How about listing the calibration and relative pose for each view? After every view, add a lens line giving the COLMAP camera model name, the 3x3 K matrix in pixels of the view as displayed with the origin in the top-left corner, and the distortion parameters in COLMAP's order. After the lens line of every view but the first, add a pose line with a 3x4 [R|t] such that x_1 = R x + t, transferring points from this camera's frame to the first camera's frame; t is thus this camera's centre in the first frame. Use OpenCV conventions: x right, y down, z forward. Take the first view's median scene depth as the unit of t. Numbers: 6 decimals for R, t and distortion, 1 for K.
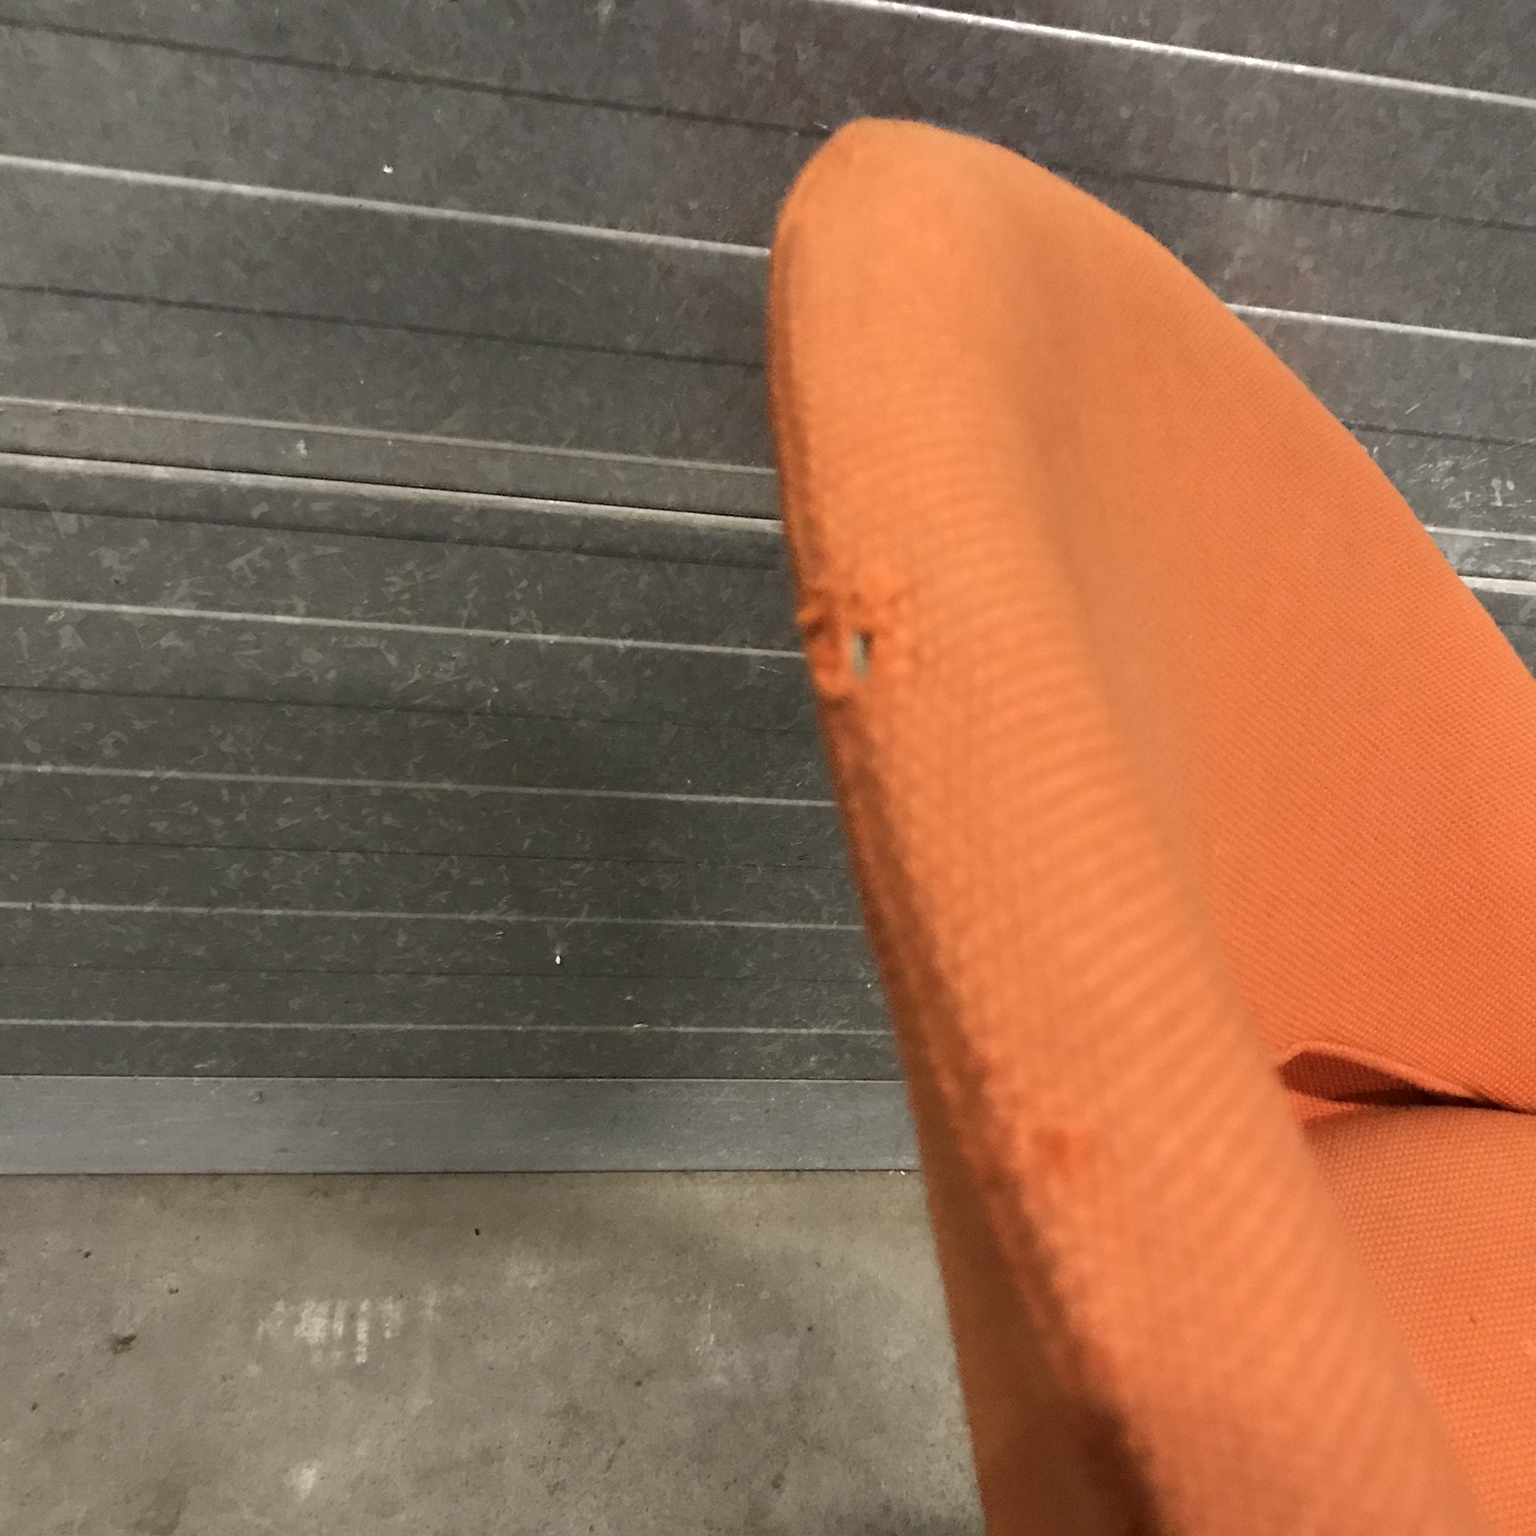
lens RADIAL K [[1709.6, 0, 759.3], [0, 1709.6, 764.3], [0, 0, 1]] dist [0.000732, 0.000000]
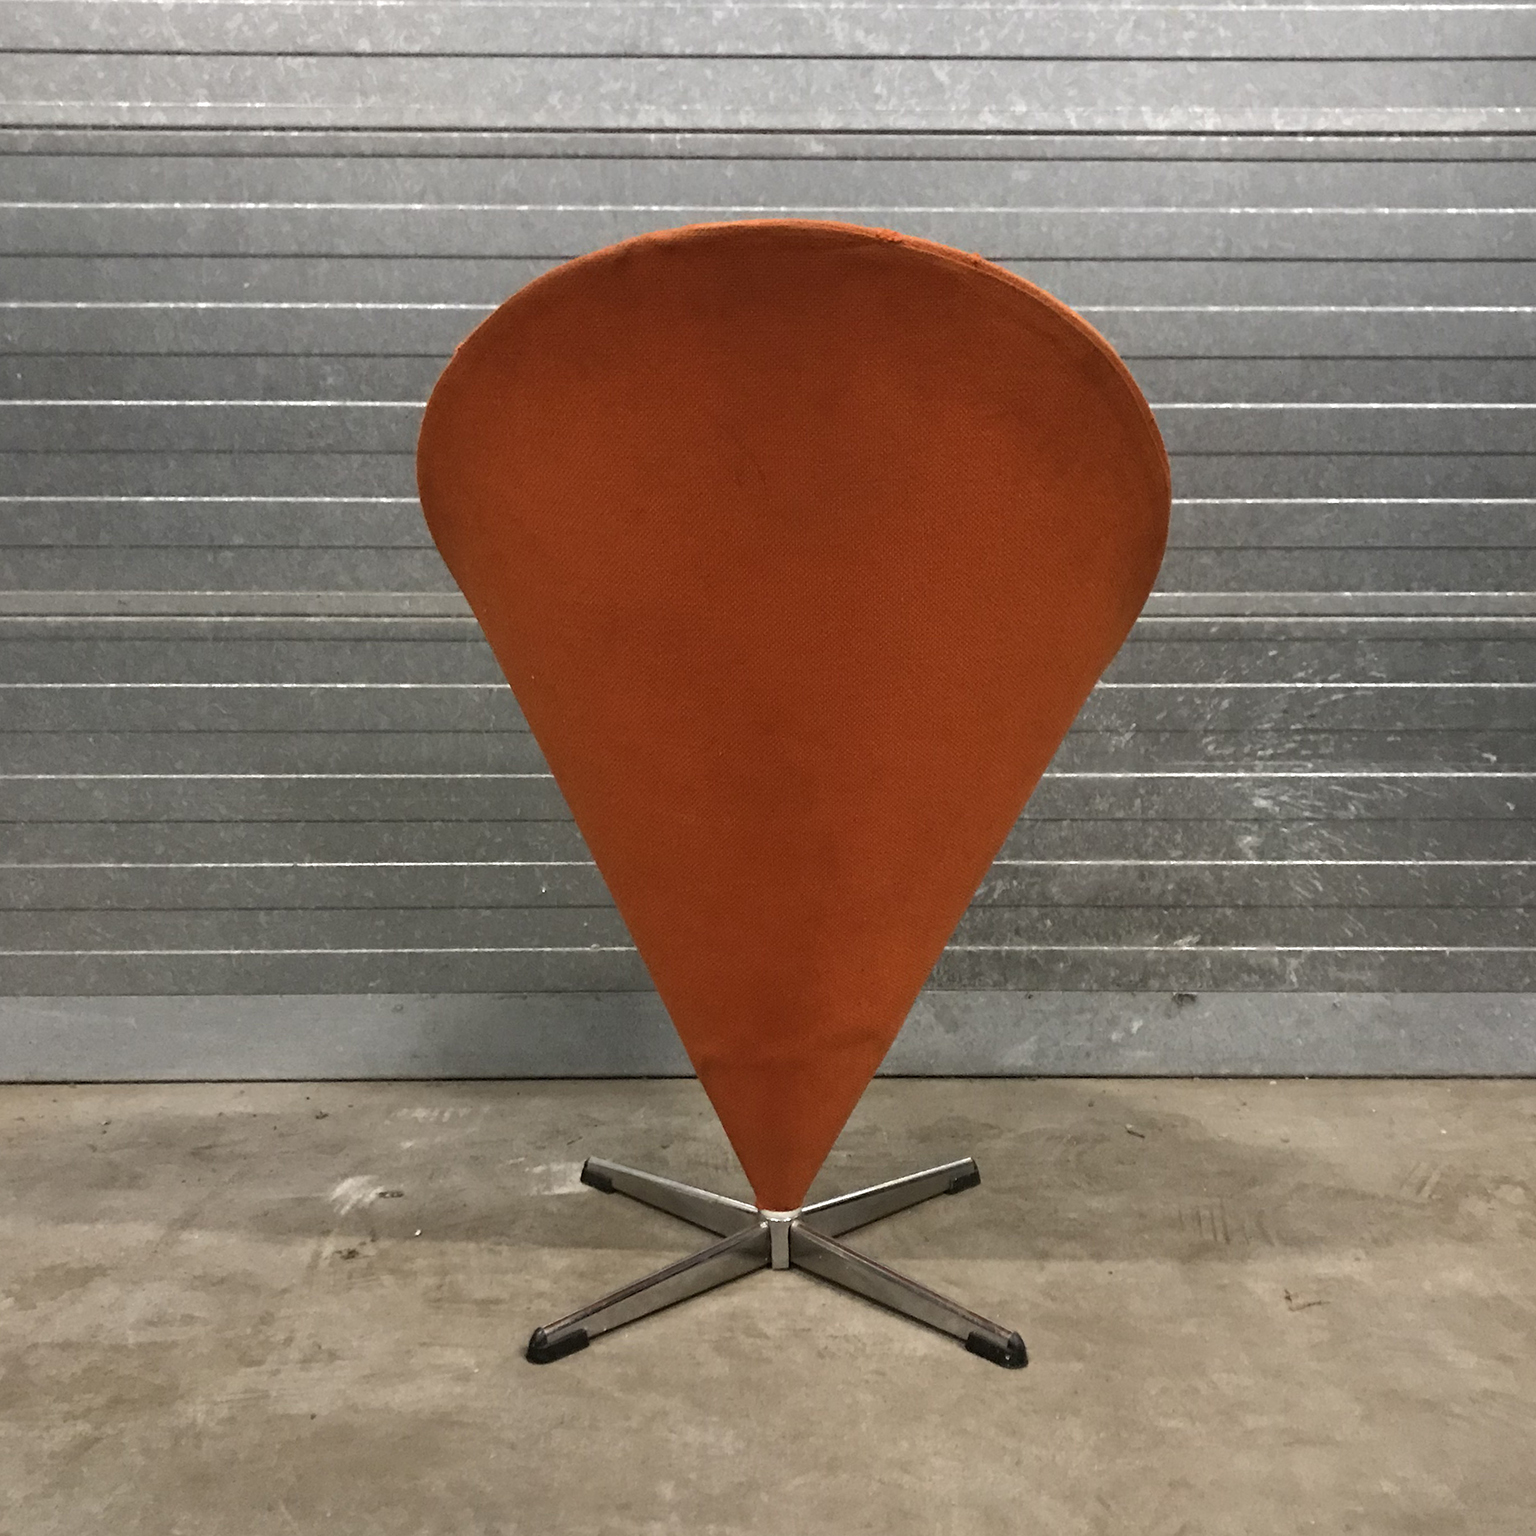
lens RADIAL K [[1854.2, 0, 781.7], [0, 1854.2, 778.3], [0, 0, 1]] dist [0.000525, 0.000000]
pose [[0.977476, -0.160260, -0.137325, 0.553844], [0.059323, 0.833083, -0.549957, 1.420799], [0.202540, 0.529423, 0.823826, -0.929900]]
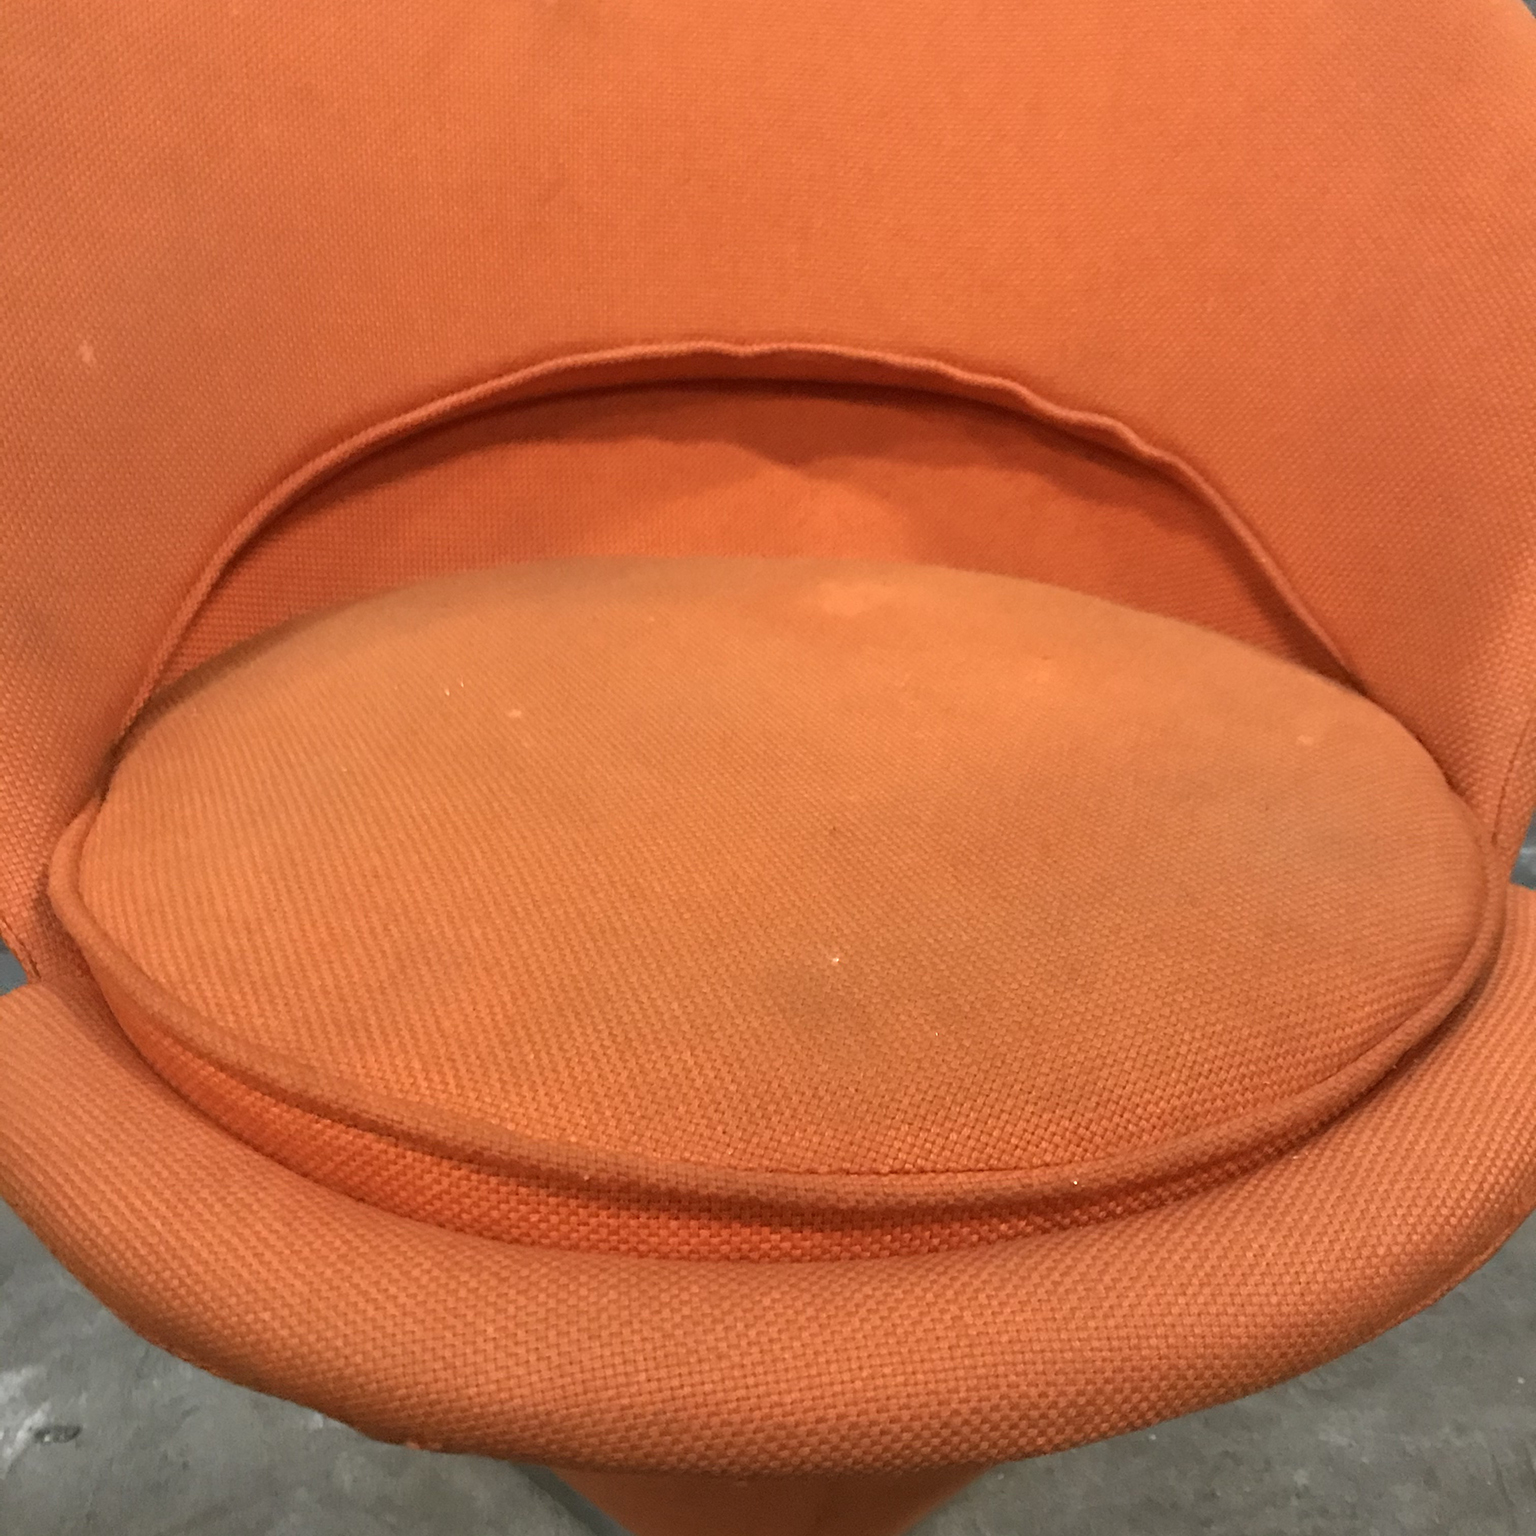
lens RADIAL K [[1709.6, 0, 773.2], [0, 1709.6, 778.0], [0, 0, 1]] dist [0.000732, 0.000000]
pose [[0.976688, -0.134799, -0.167059, 0.422191], [0.078139, 0.948109, -0.308194, 0.572386], [0.199935, 0.287956, 0.936540, -0.029072]]
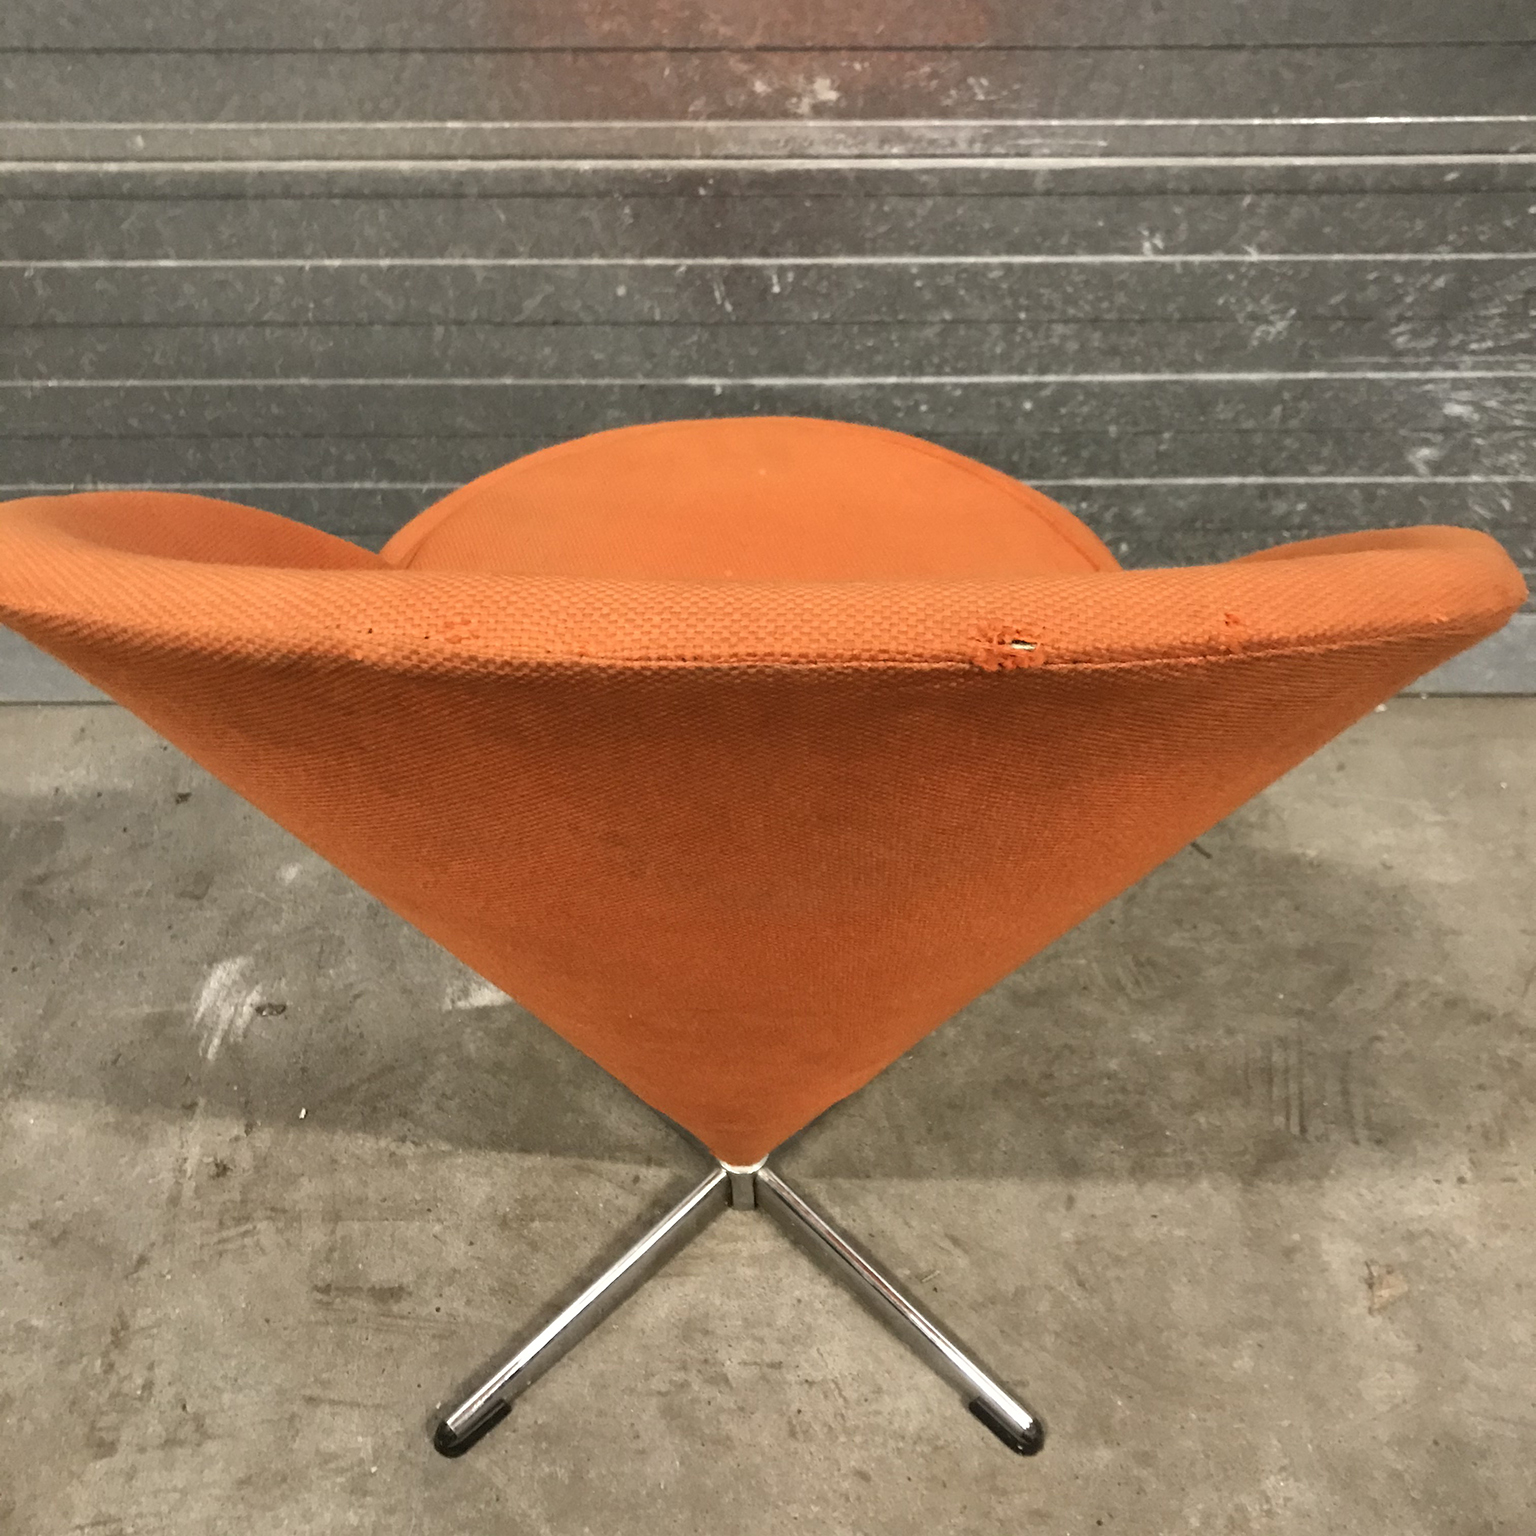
lens RADIAL K [[1709.6, 0, 778.7], [0, 1709.6, 774.8], [0, 0, 1]] dist [0.000732, 0.000000]
pose [[0.975956, -0.034302, -0.215252, 0.555007], [0.055832, 0.993934, 0.094751, 0.247890], [0.210696, -0.104491, 0.971951, -0.416507]]
